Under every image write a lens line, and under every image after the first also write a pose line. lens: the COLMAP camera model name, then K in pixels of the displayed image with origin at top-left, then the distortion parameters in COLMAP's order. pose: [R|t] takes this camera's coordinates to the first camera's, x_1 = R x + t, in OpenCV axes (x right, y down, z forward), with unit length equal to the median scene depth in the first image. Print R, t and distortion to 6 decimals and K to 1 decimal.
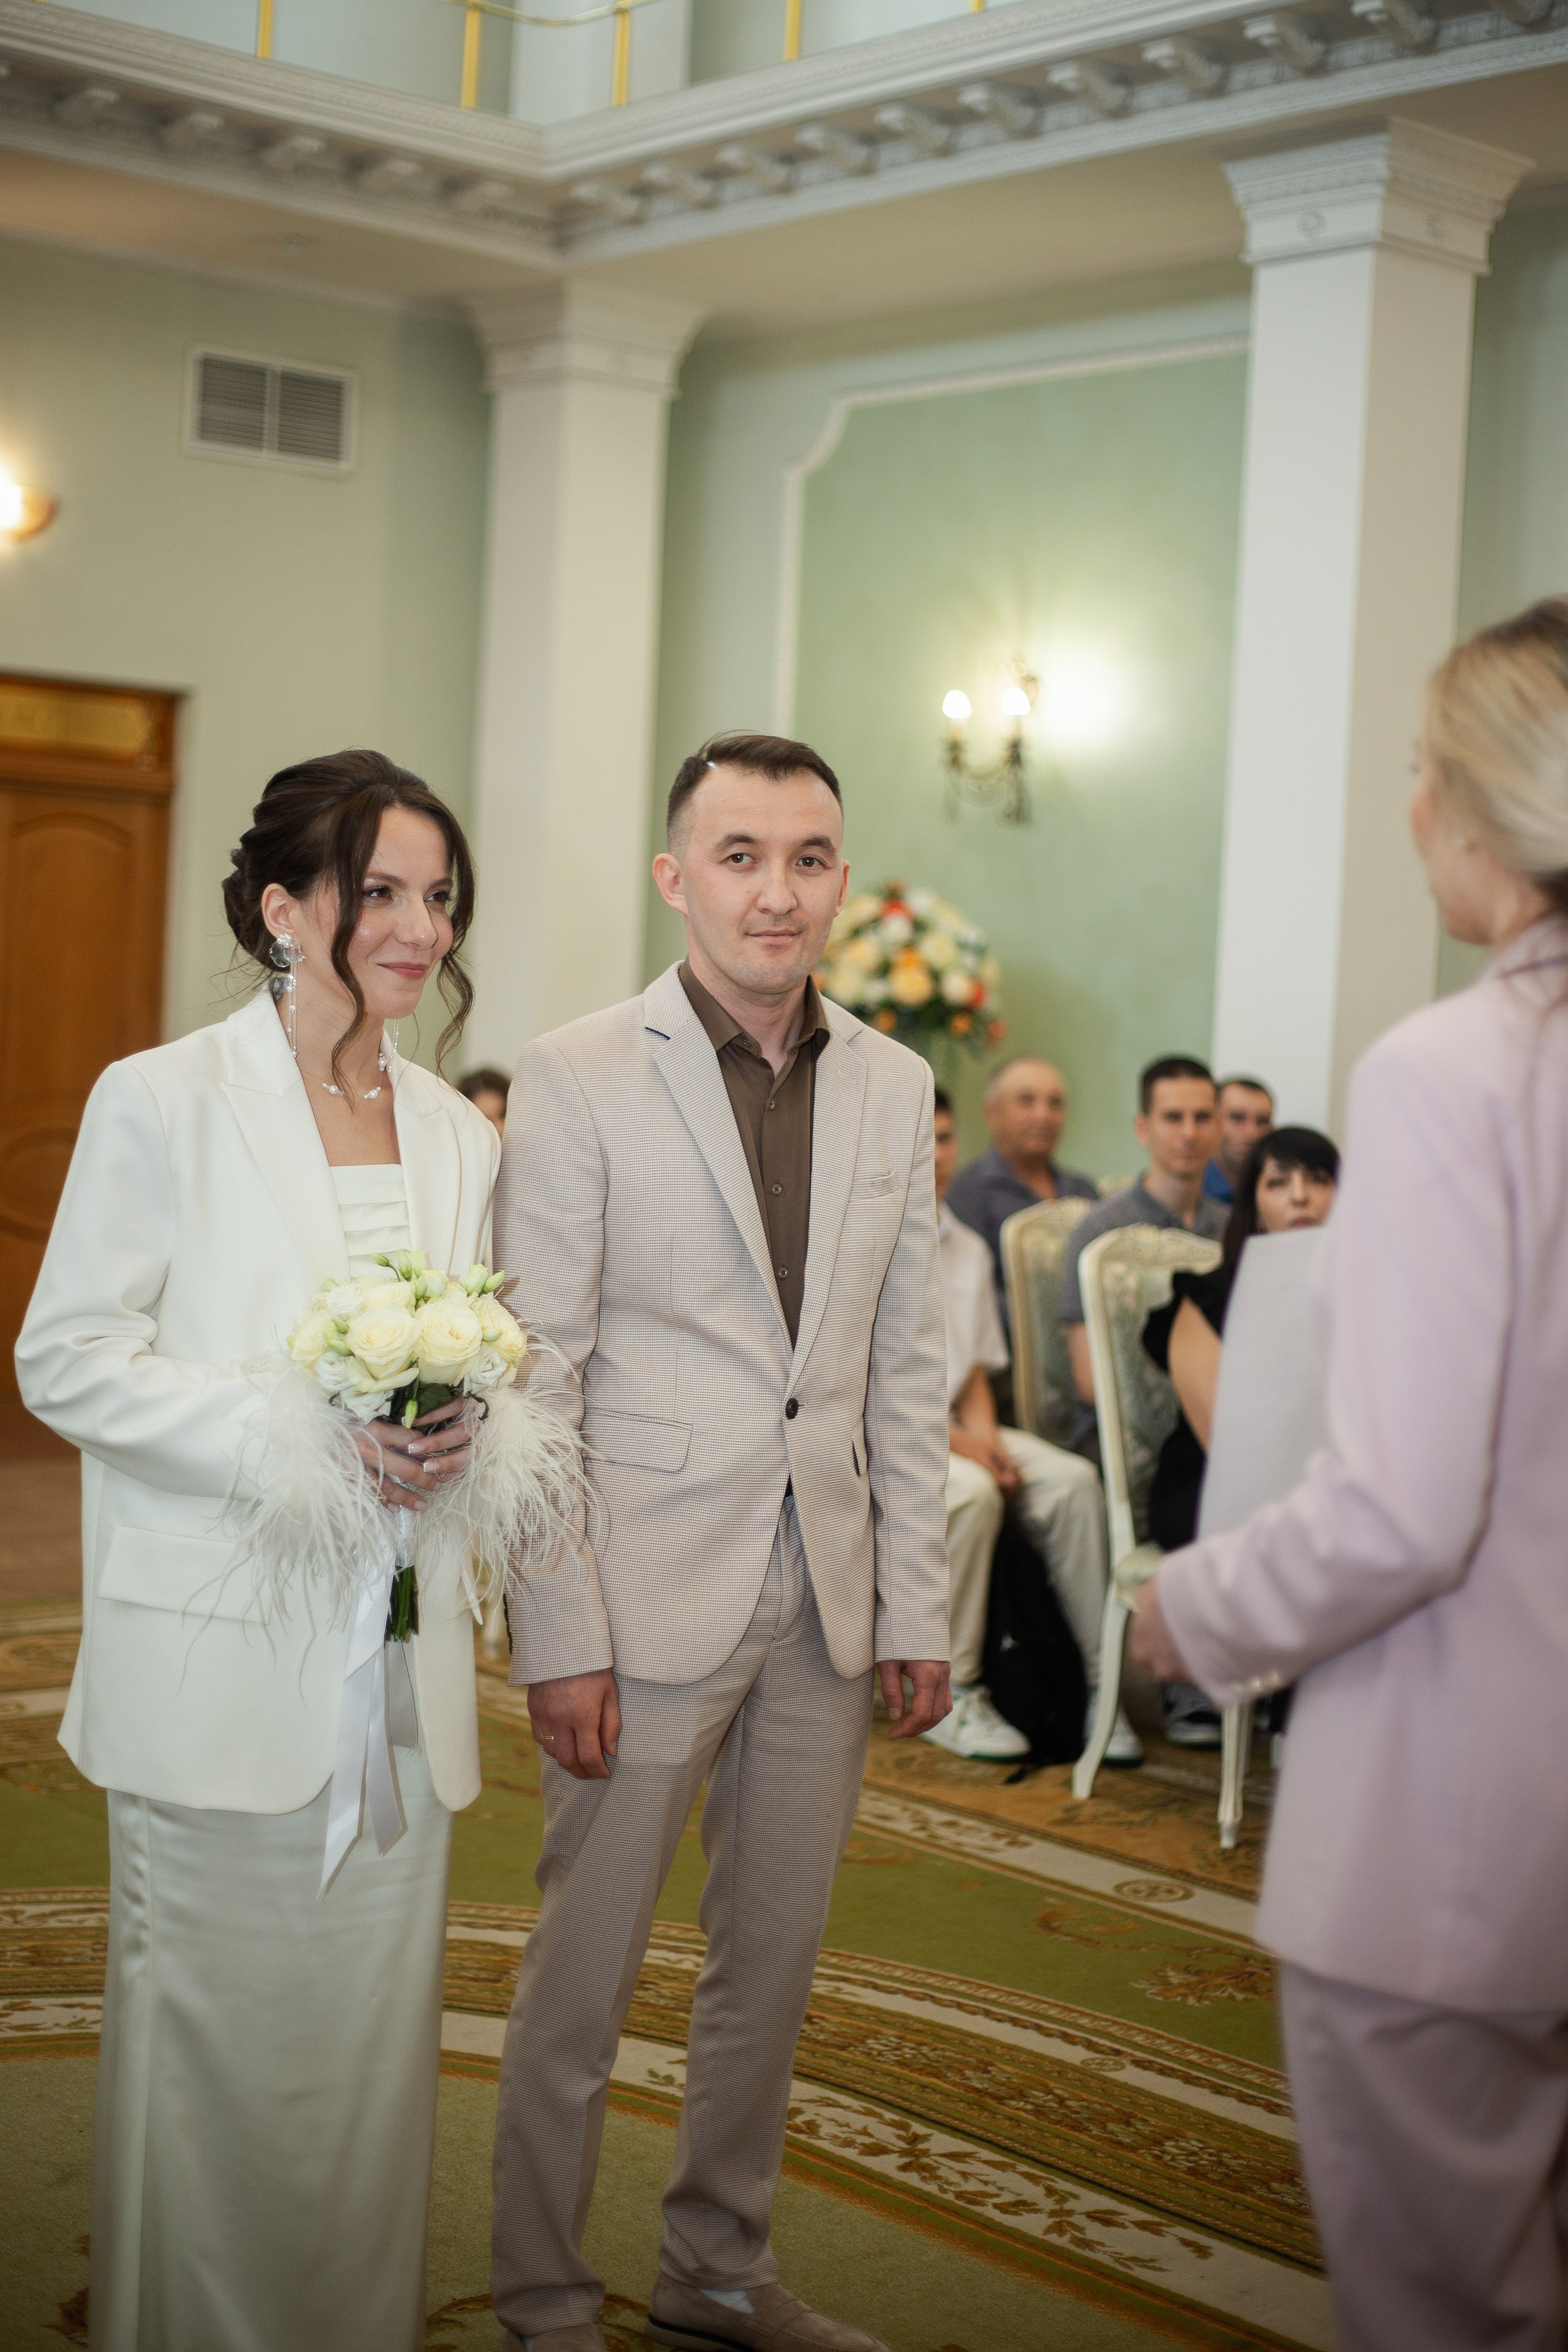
lens RADIAL K [[3392.0, 0, 761.4], [0, 3392.0, 1204.1], [0, 0, 1]] dist [-0.106902, 0.000000]
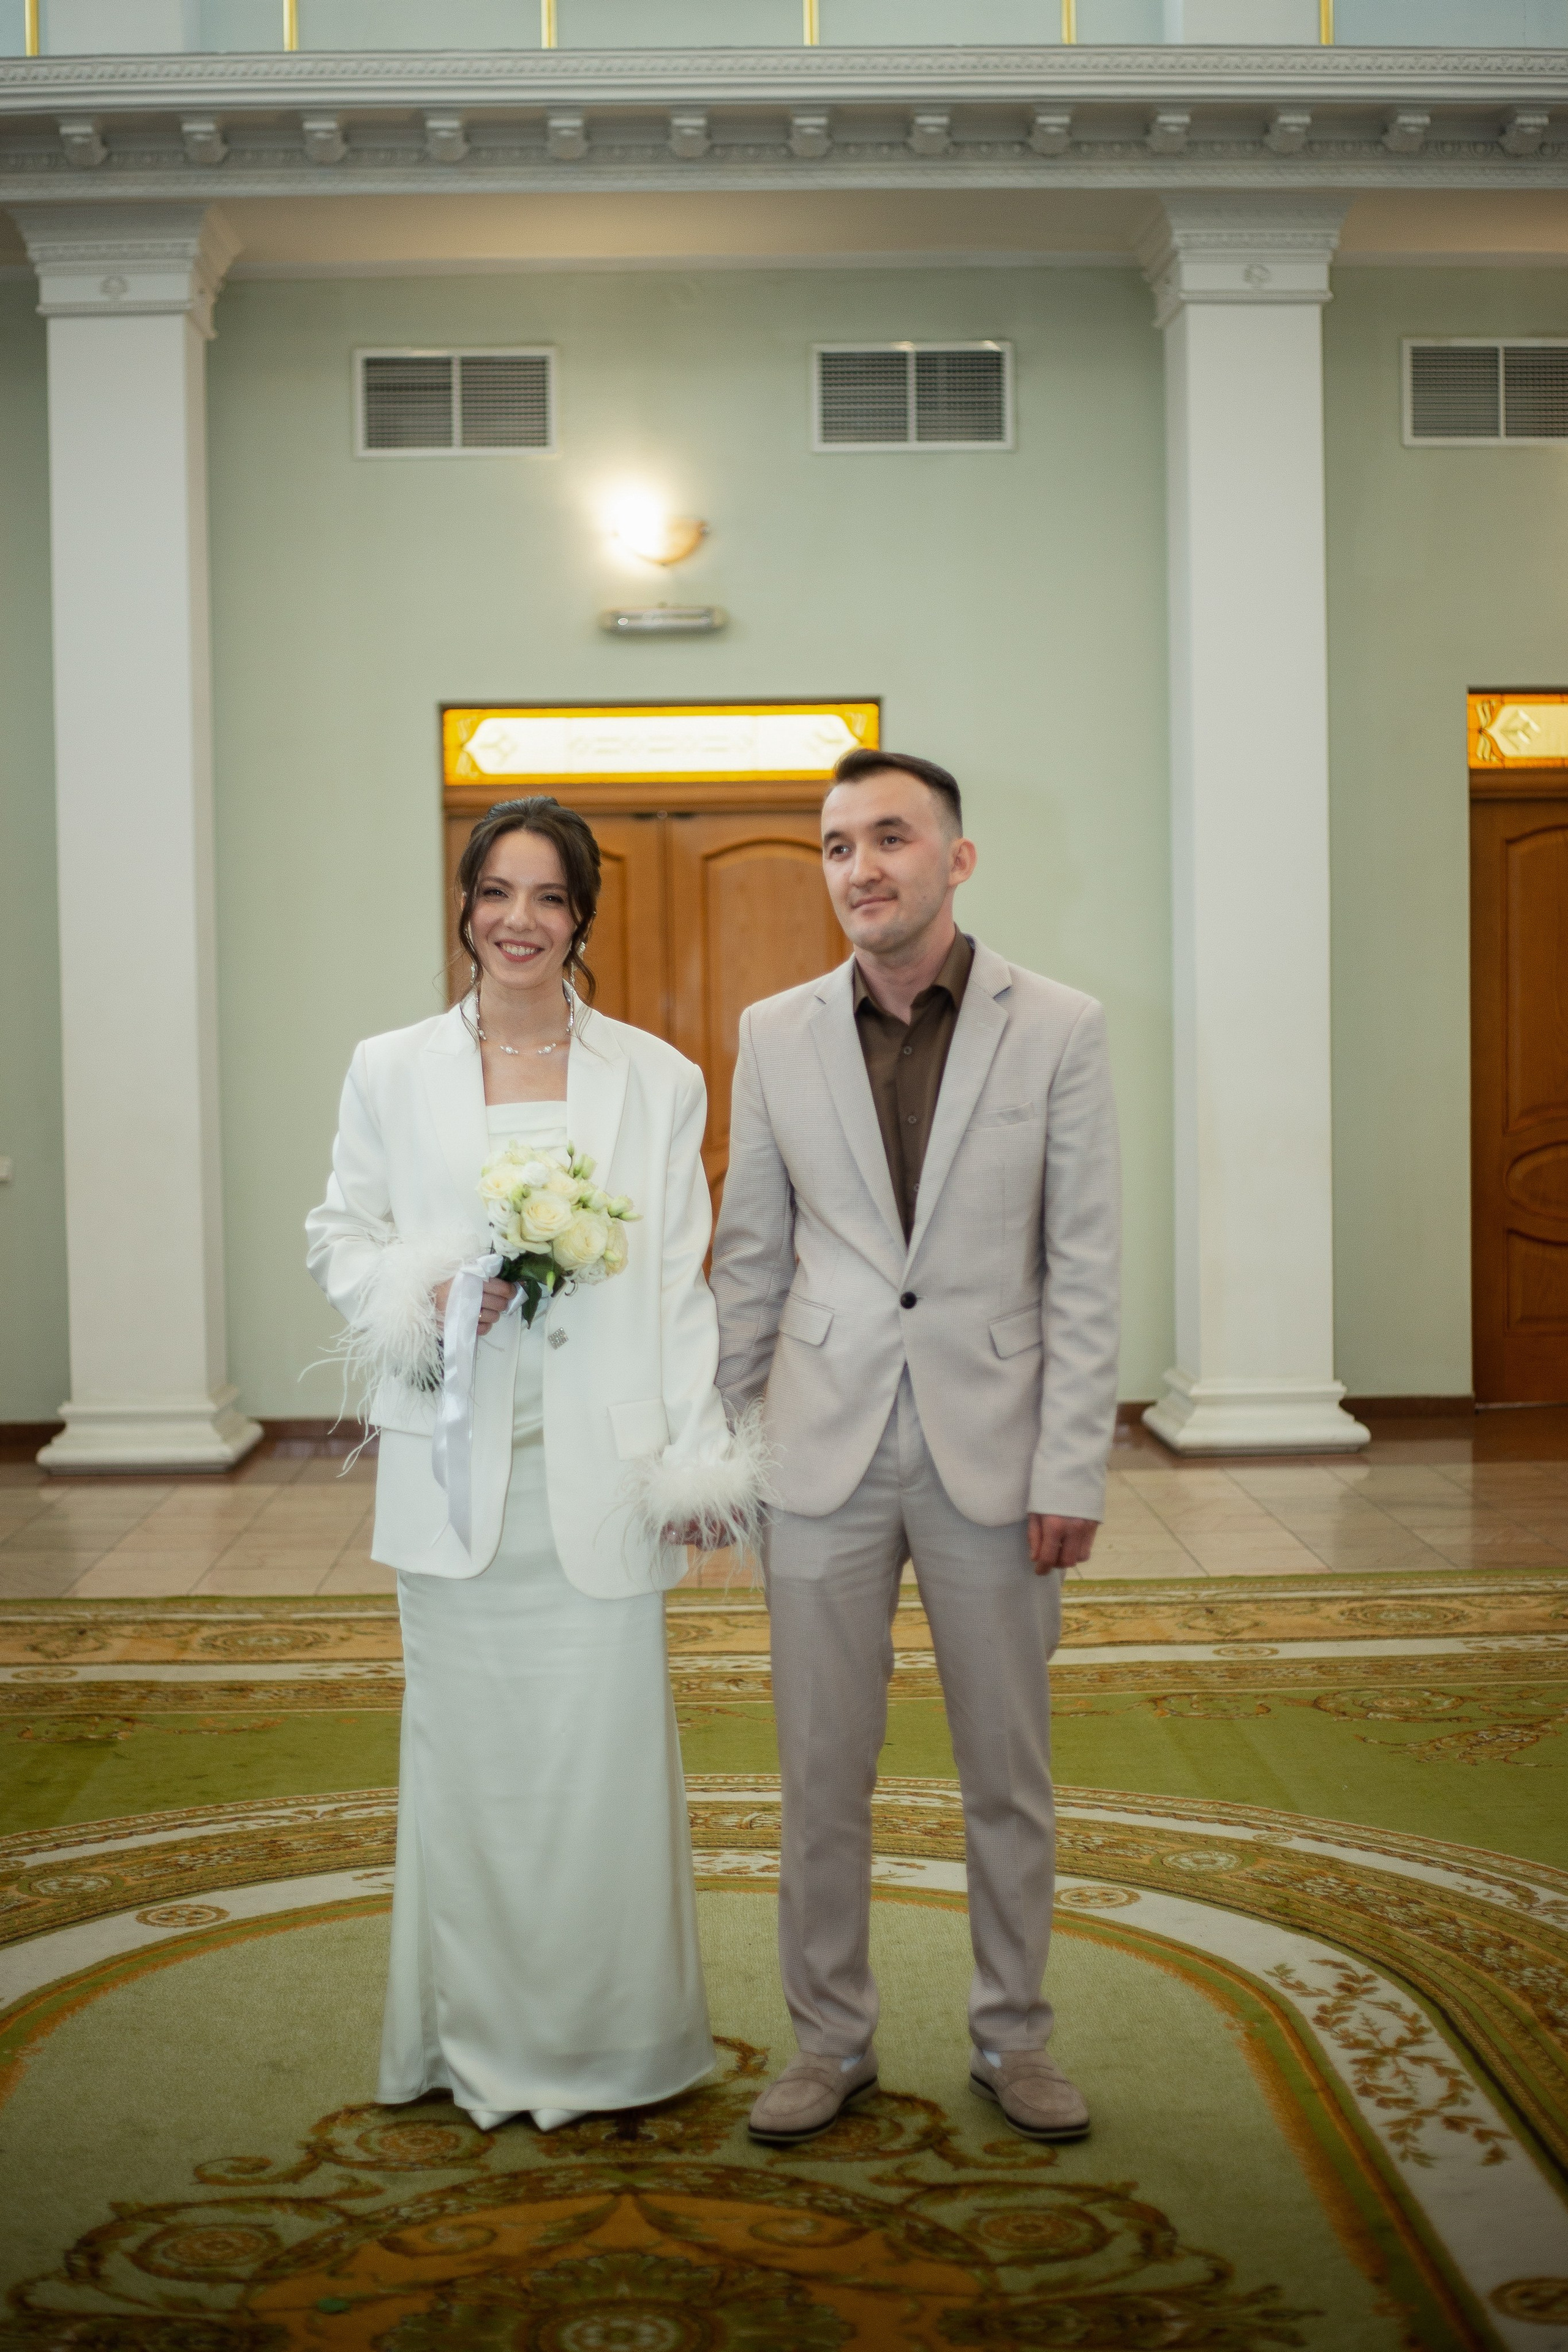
lens RADIAL K [[3392.0, 0, 761.8], [0, 3392.0, 1192.4], [0, 0, 1]] dist [-0.106902, 0.000000]
pose [[0.753797, -0.036336, -0.656102, 0.599545], [0.018320, 0.999244, -0.034292, 0.050779], [0.656852, 0.013830, 0.753893, 0.092807]]
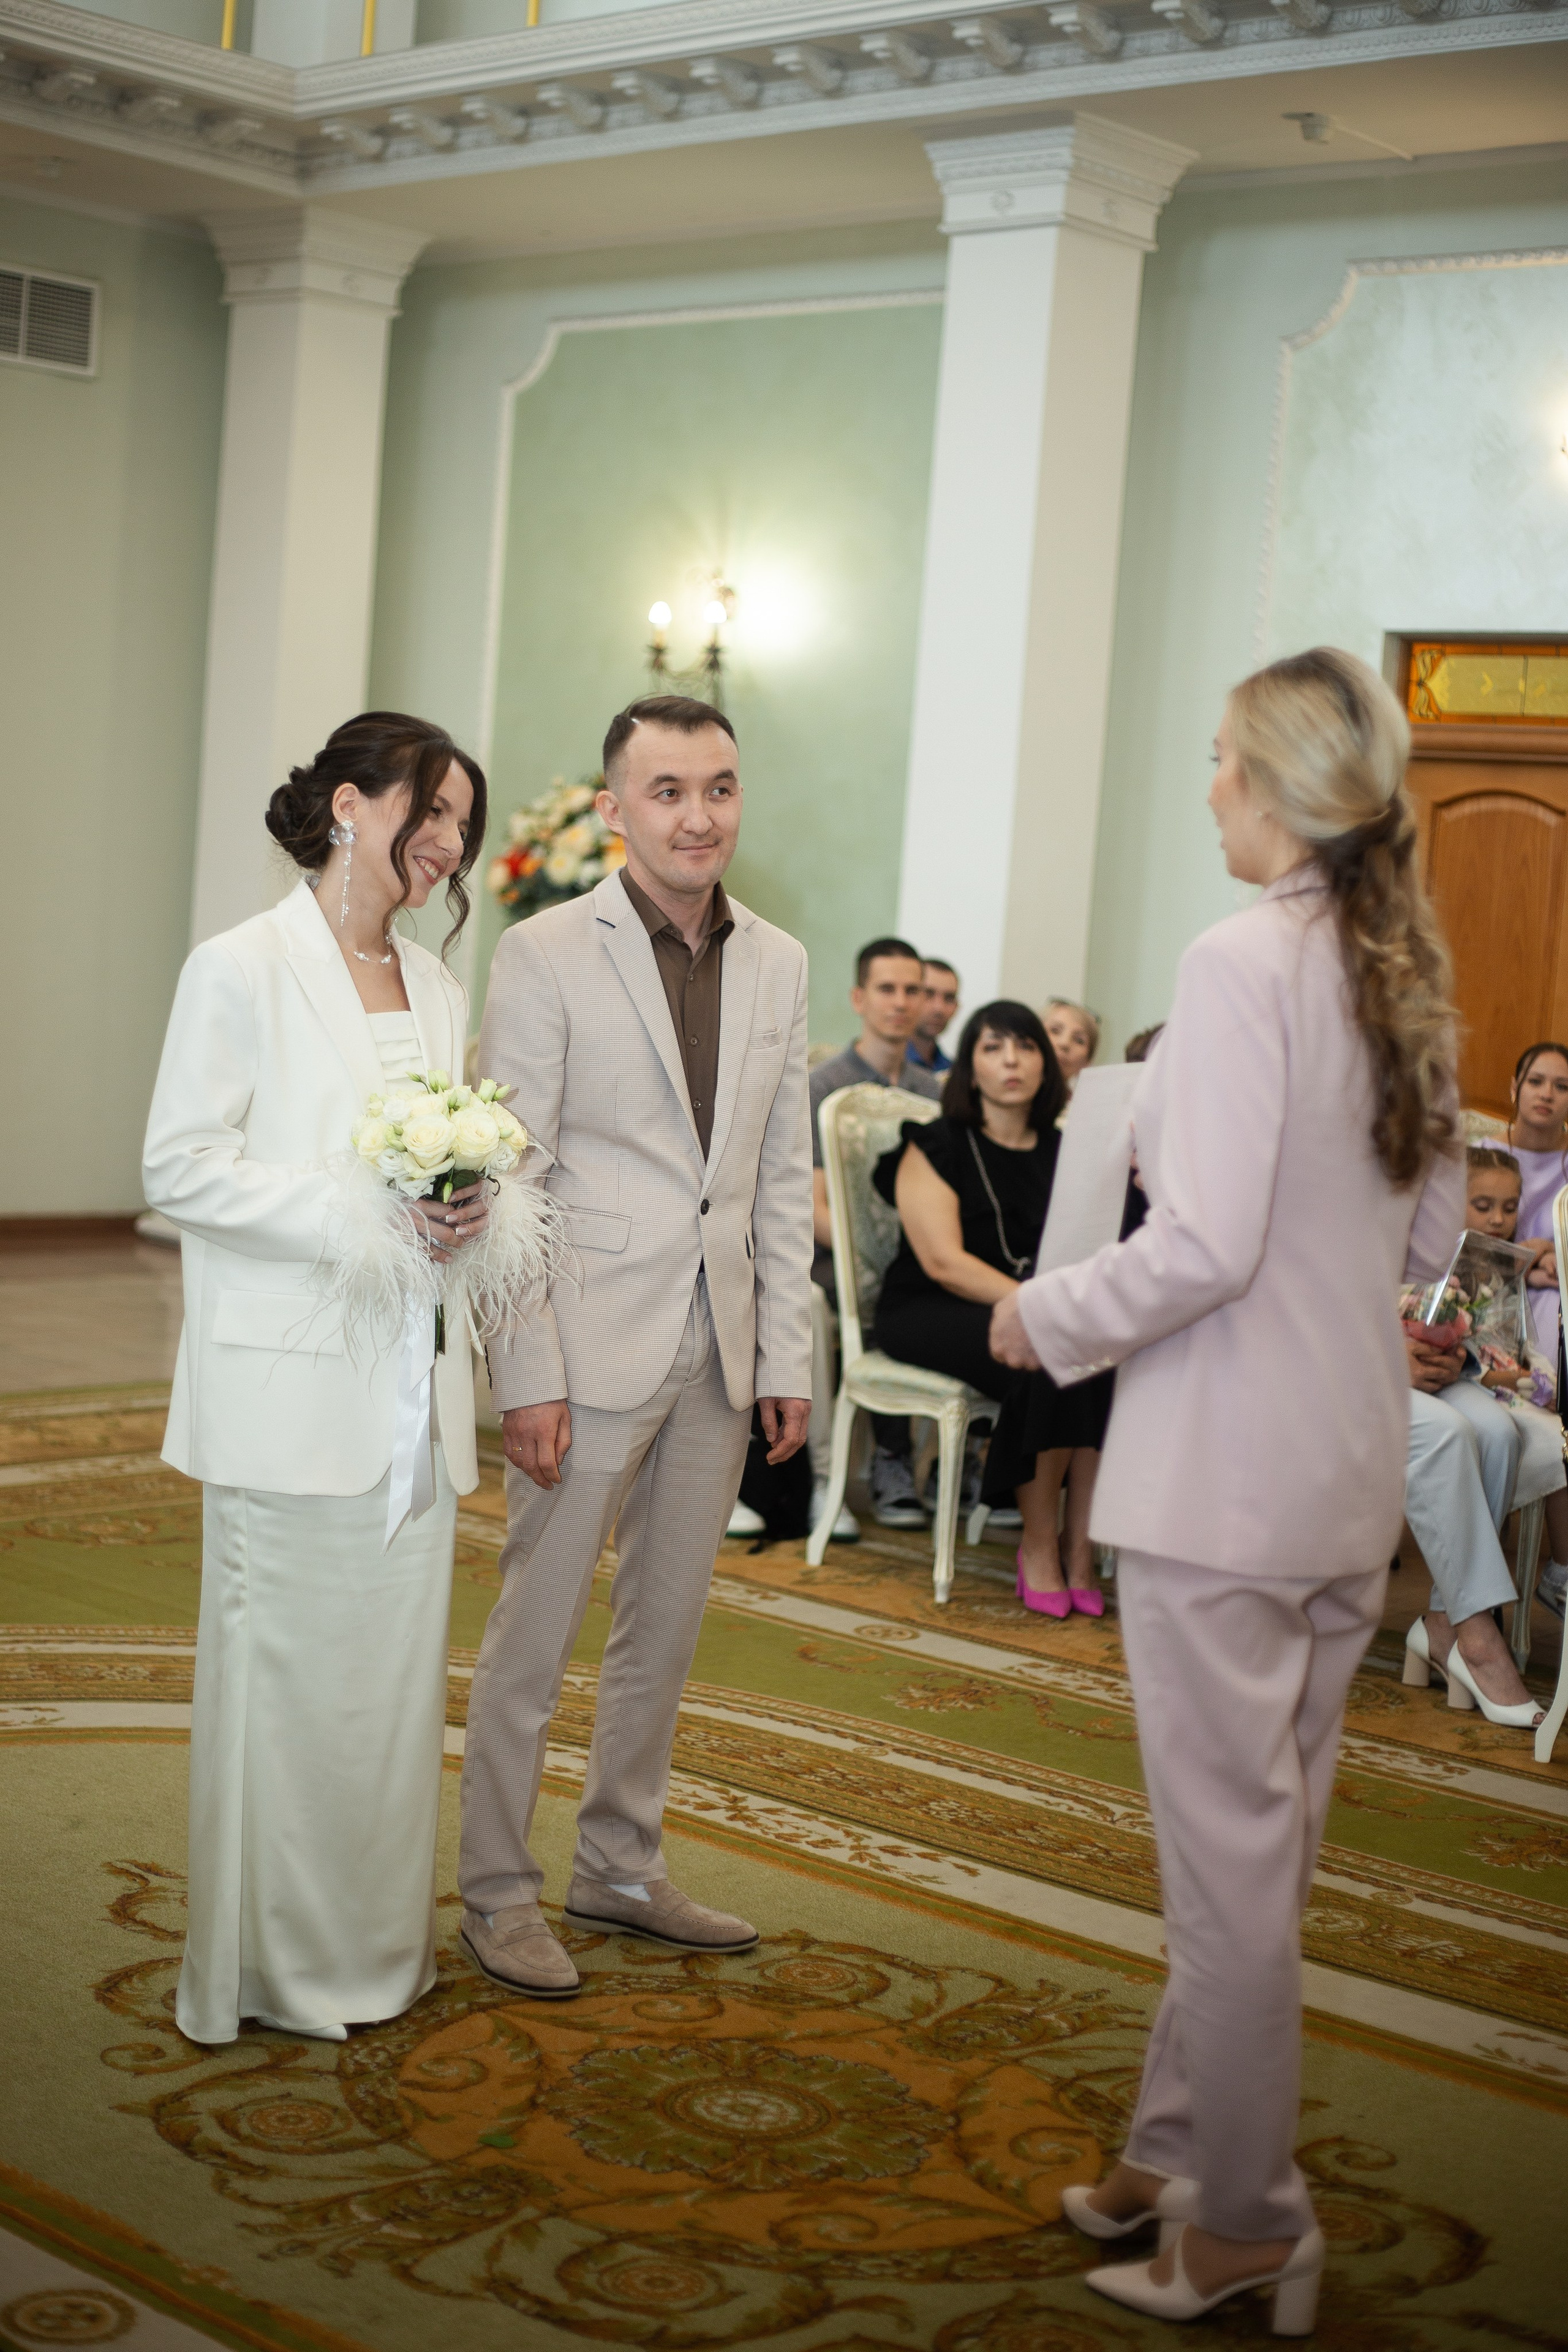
lens RADIAL K [[3392.0, 0, 726.1], [0, 3392.0, 1219.3], [0, 0, 1]] dist [-0.106902, 0.000000]
pose [[0.993552, 0.011395, 0.112807, -0.106485], [-0.016216, 0.998990, 0.041913, 0.007914], [-0.112215, -0.043472, 0.992733, -0.256267]]
